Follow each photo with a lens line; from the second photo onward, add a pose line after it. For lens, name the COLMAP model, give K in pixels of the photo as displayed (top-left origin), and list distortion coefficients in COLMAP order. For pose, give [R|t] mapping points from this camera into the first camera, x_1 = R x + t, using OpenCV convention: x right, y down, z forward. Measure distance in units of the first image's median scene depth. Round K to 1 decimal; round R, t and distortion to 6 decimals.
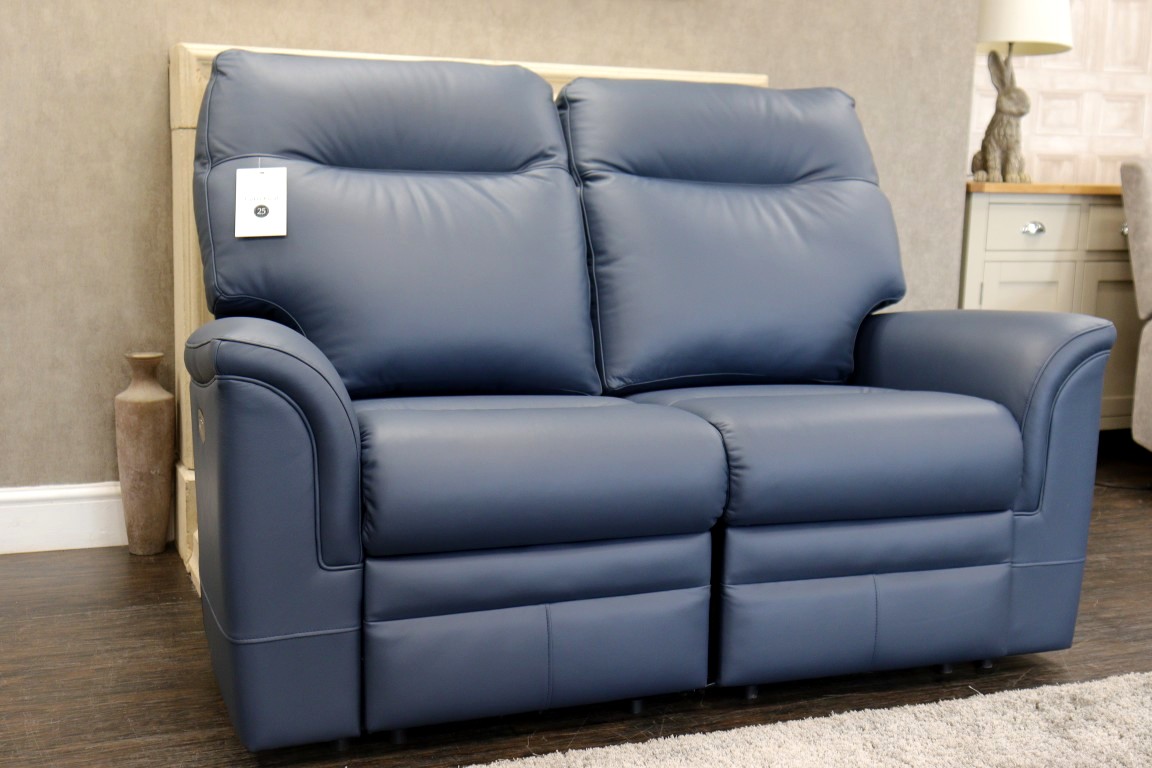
lens RADIAL K [[1365.1, 0, 572.0], [0, 1365.1, 376.8], [0, 0, 1]] dist [-0.002398, -0.001445]
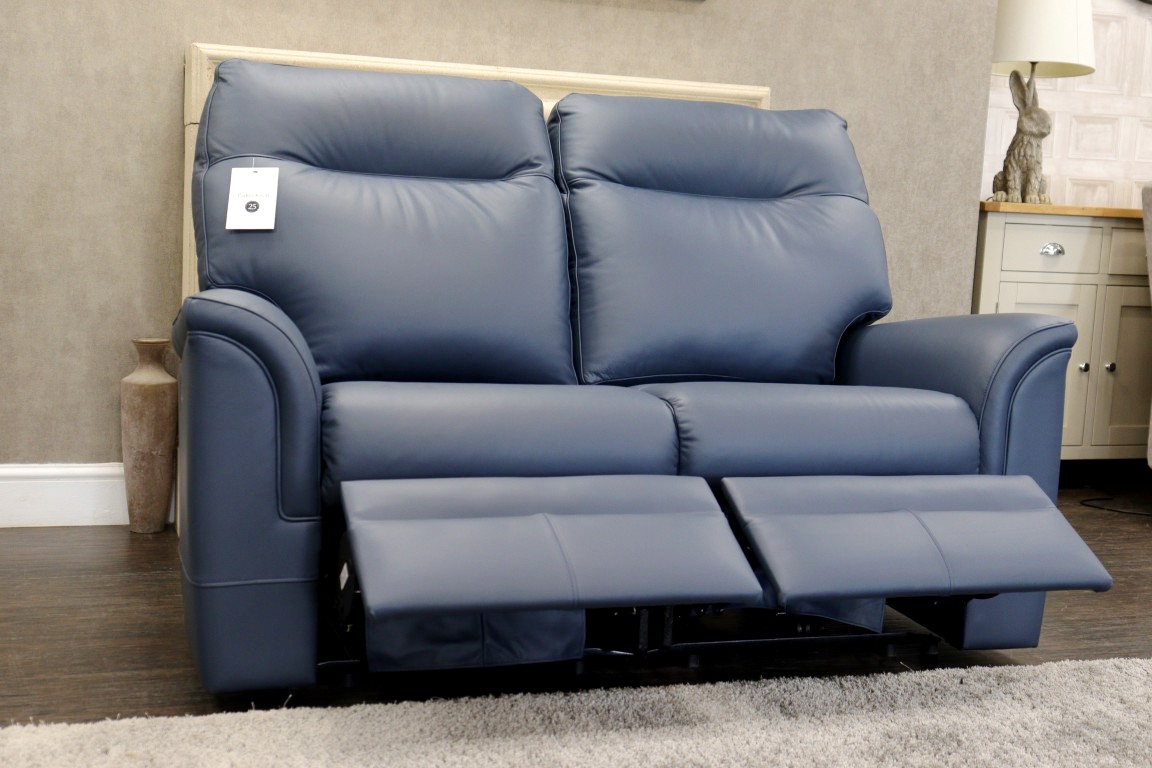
lens RADIAL K [[1459.9, 0, 576.0], [0, 1459.9, 384.0], [0, 0, 1]] dist [0.005299, -0.009060]
pose [[0.998193, 0.028822, -0.052727, 0.077565], [-0.030390, 0.999112, -0.029193, 0.044030], [0.051838, 0.030742, 0.998182, -0.104962]]
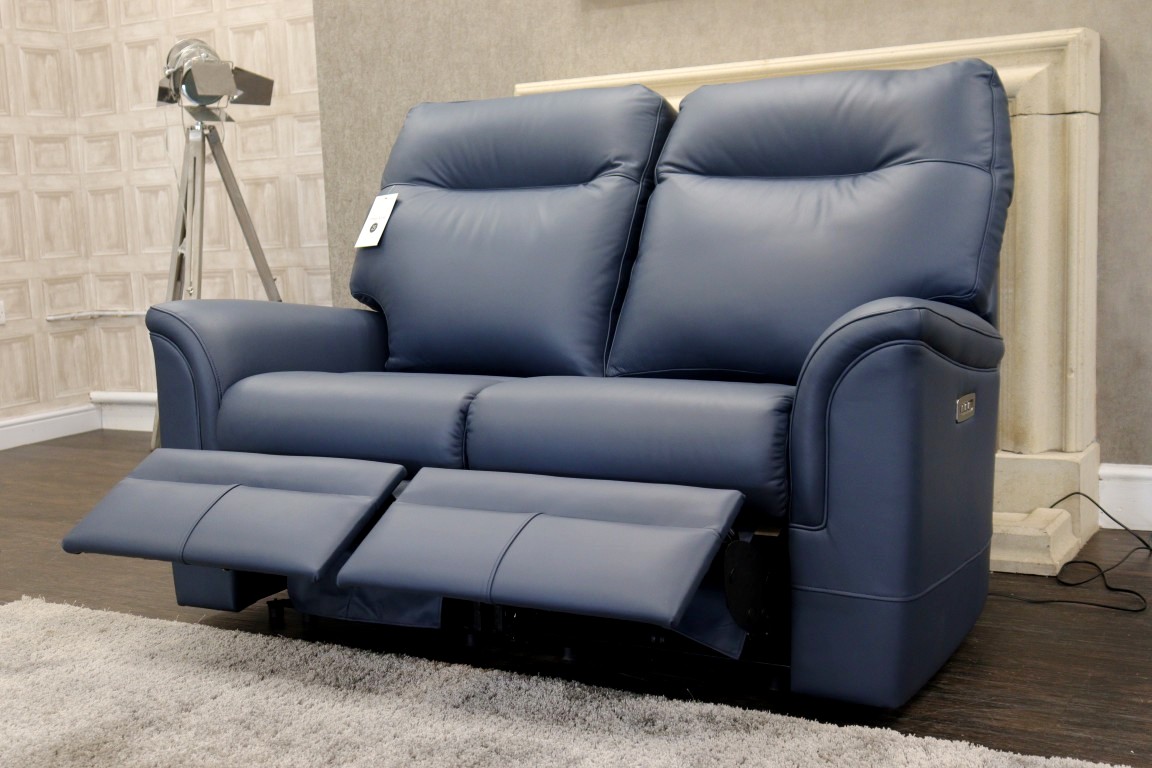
lens RADIAL K [[1403.6, 0, 579.2], [0, 1403.6, 392.9], [0, 0, 1]] dist [-0.006102, 0.006348]
pose [[0.620602, 0.050022, -0.782529, 0.794647], [-0.054012, 0.998320, 0.020980, 0.005947], [0.782264, 0.029246, 0.622261, 0.269517]]
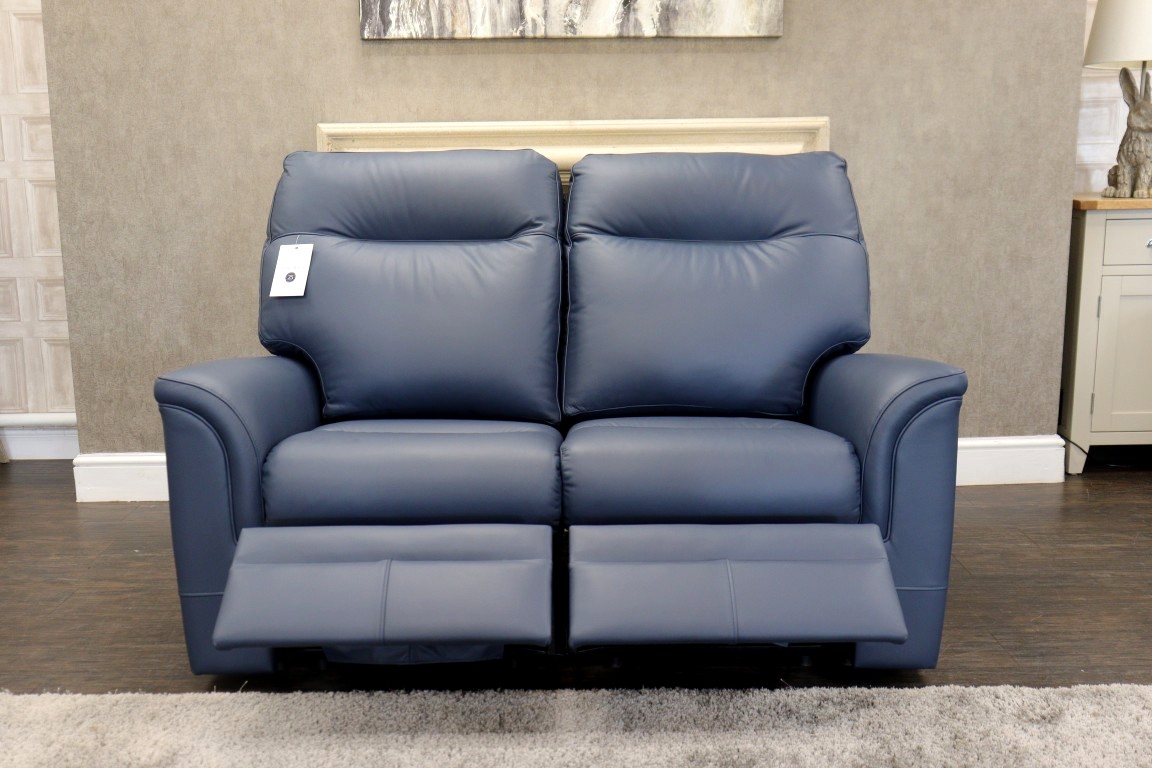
lens RADIAL K [[1255.3, 0, 576.4], [0, 1255.3, 380.9], [0, 0, 1]] dist [0.005007, -0.022384]
pose [[0.931210, 0.034688, -0.362830, 0.409068], [-0.019627, 0.998789, 0.045114, -0.058943], [0.363955, -0.034890, 0.930763, -0.045424]]
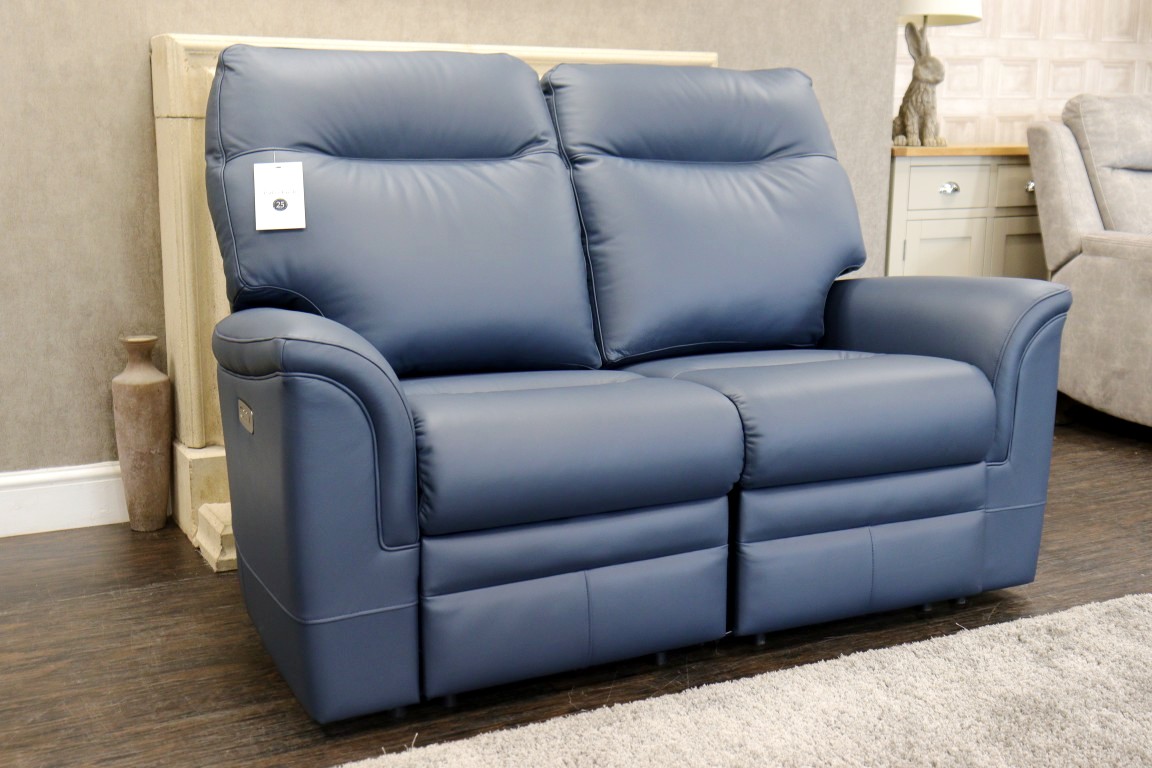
lens RADIAL K [[1305.2, 0, 571.3], [0, 1305.2, 374.9], [0, 0, 1]] dist [-0.005675, 0.003872]
pose [[0.995417, -0.034952, 0.089017, -0.084840], [0.031073, 0.998522, 0.044596, -0.024514], [-0.090444, -0.041625, 0.995031, -0.010618]]
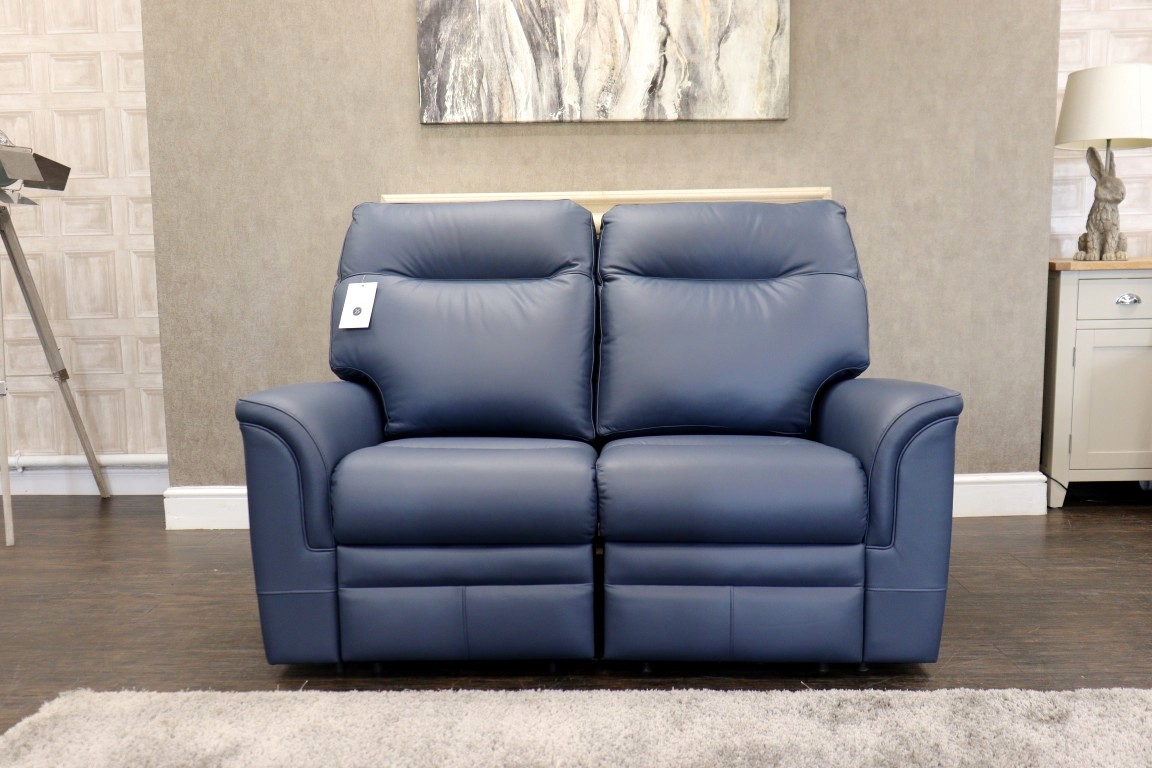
lens RADIAL K [[1064.2, 0, 577.7], [0, 1064.2, 382.6], [0, 0, 1]] dist [-0.002243, -0.003434]
pose [[0.922202, 0.010831, -0.386556, 0.382832], [-0.019575, 0.999634, -0.018691, -0.020985], [0.386212, 0.024804, 0.922077, 0.008241]]
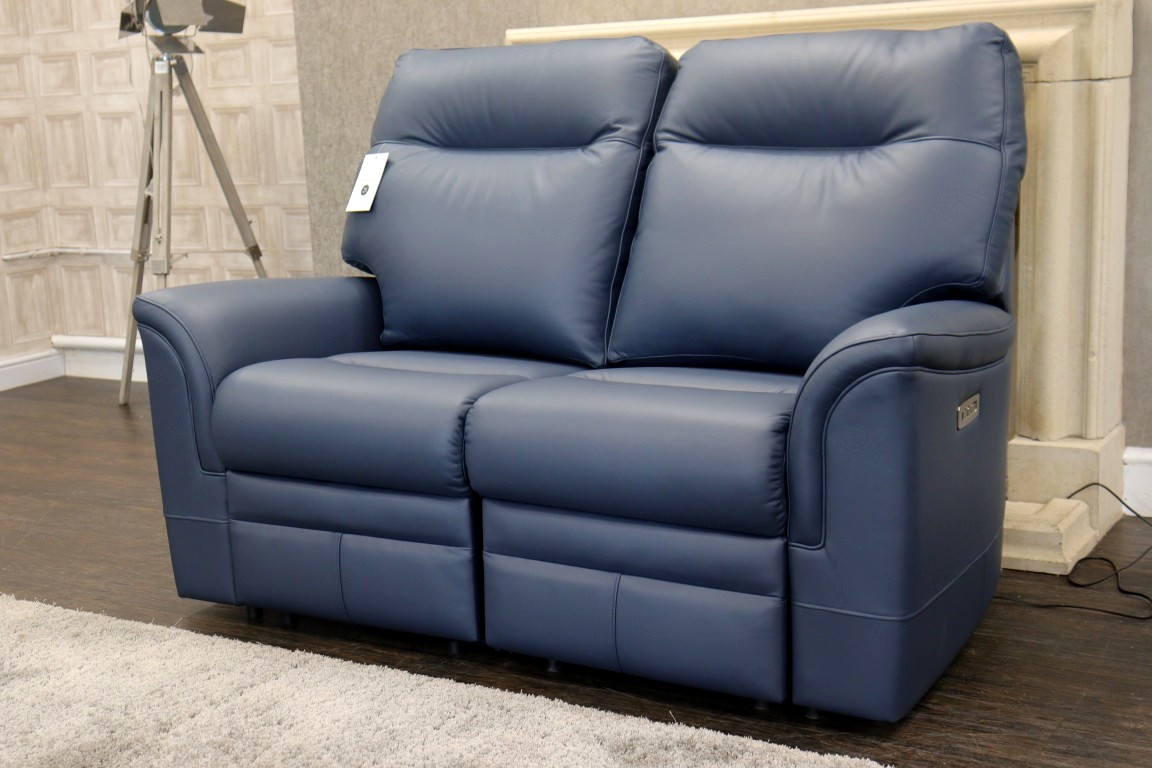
lens RADIAL K [[1588.1, 0, 581.5], [0, 1588.1, 386.9], [0, 0, 1]] dist [0.019450, -0.028615]
pose [[0.612112, 0.100163, -0.784402, 0.867007], [-0.053607, 0.994920, 0.085212, -0.065494], [0.788952, -0.010110, 0.614372, 0.233678]]
